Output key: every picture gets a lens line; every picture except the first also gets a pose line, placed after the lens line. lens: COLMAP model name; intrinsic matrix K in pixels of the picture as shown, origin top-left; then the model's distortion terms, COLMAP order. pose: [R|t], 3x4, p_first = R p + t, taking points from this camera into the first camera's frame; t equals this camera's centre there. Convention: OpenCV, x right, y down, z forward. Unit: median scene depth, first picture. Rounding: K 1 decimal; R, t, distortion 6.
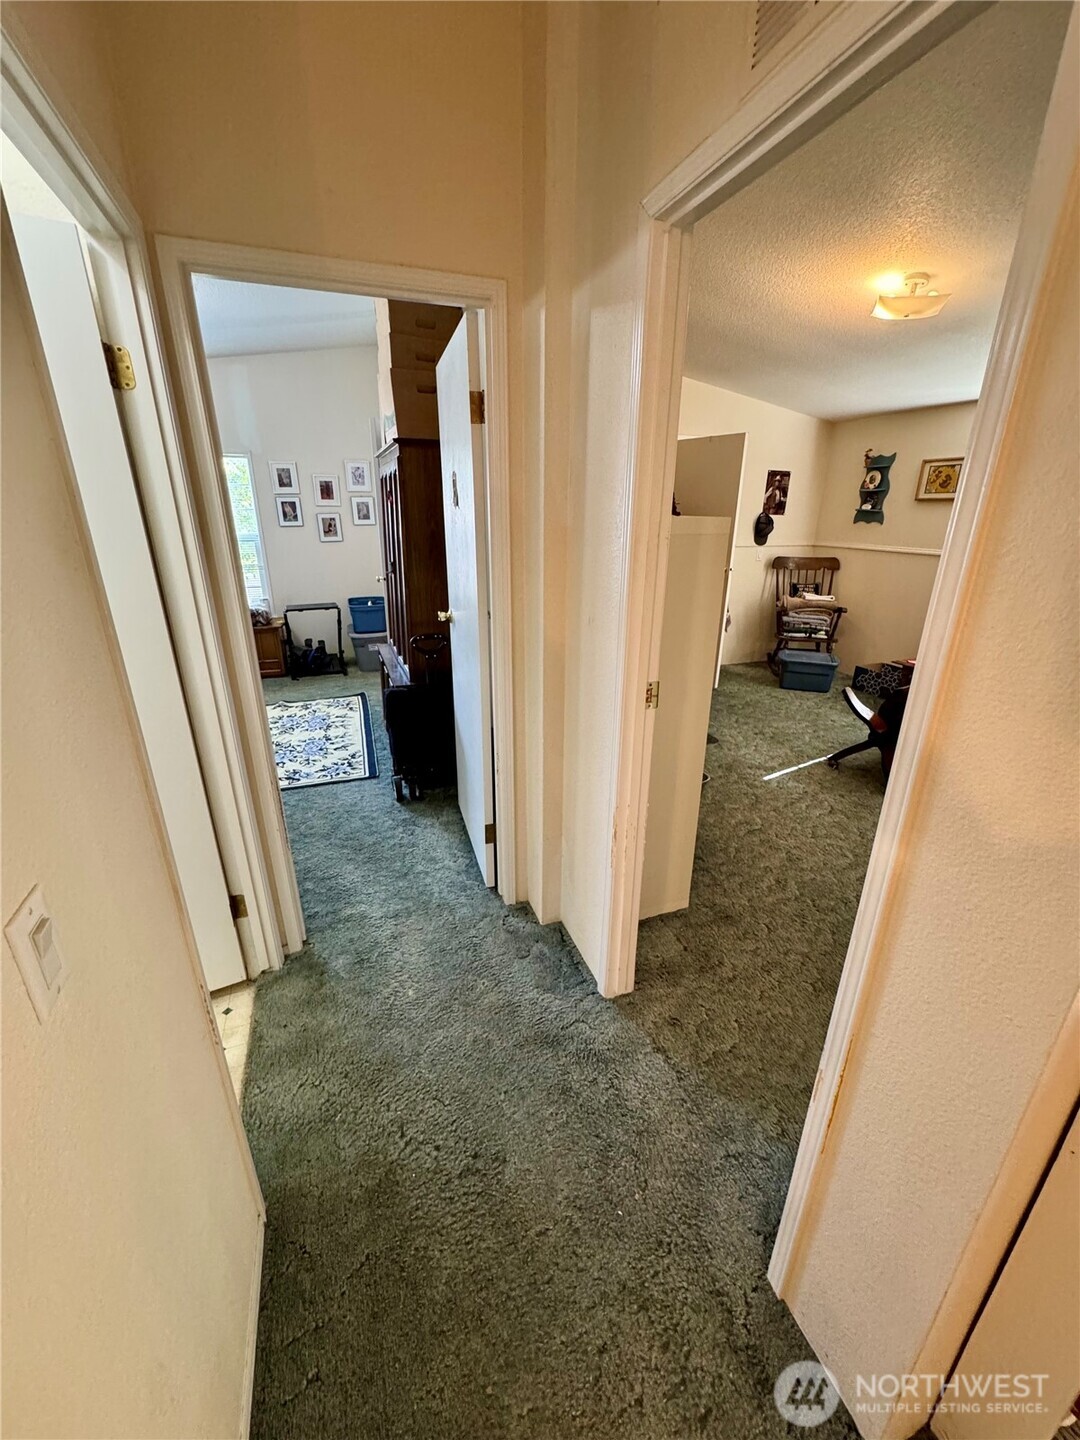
lens RADIAL K [[574.8, 0, 543.7], [0, 574.8, 719.9], [0, 0, 1]] dist [0.000059, -0.000029]
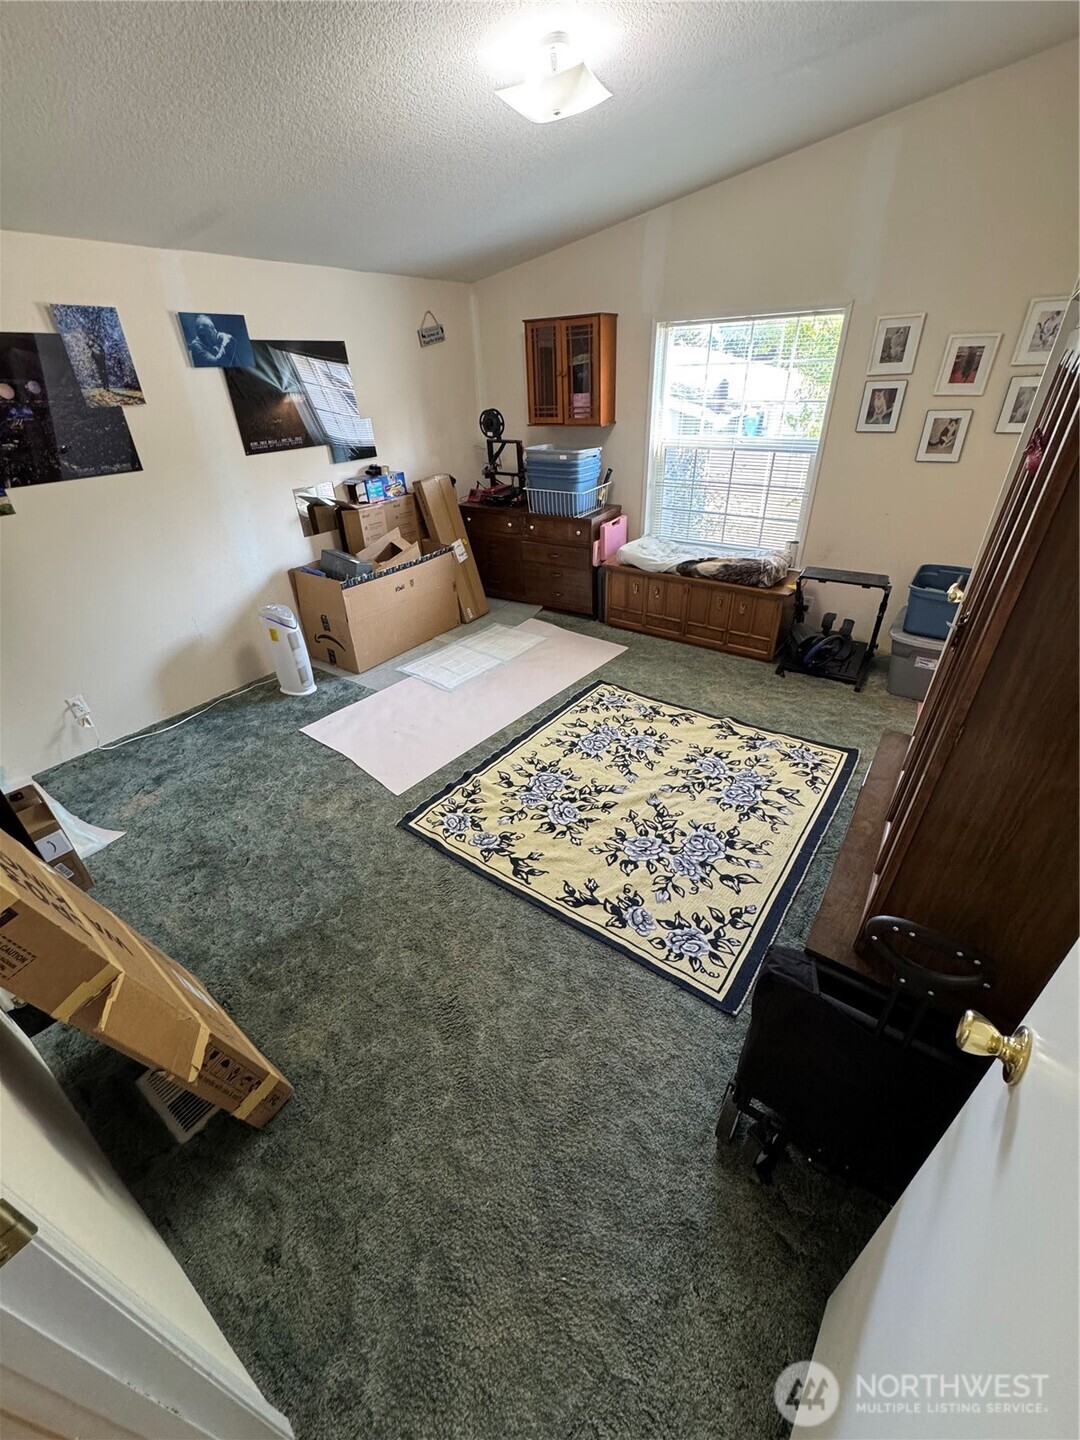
lens RADIAL K [[574.8, 0, 541.2], [0, 574.8, 717.4], [0, 0, 1]] dist [0.000059, -0.000029]
pose [[0.567307, 0.406652, -0.716099, -0.082857], [-0.249352, 0.913576, 0.321253, -0.174144], [0.784848, -0.003688, 0.619677, 0.355383]]
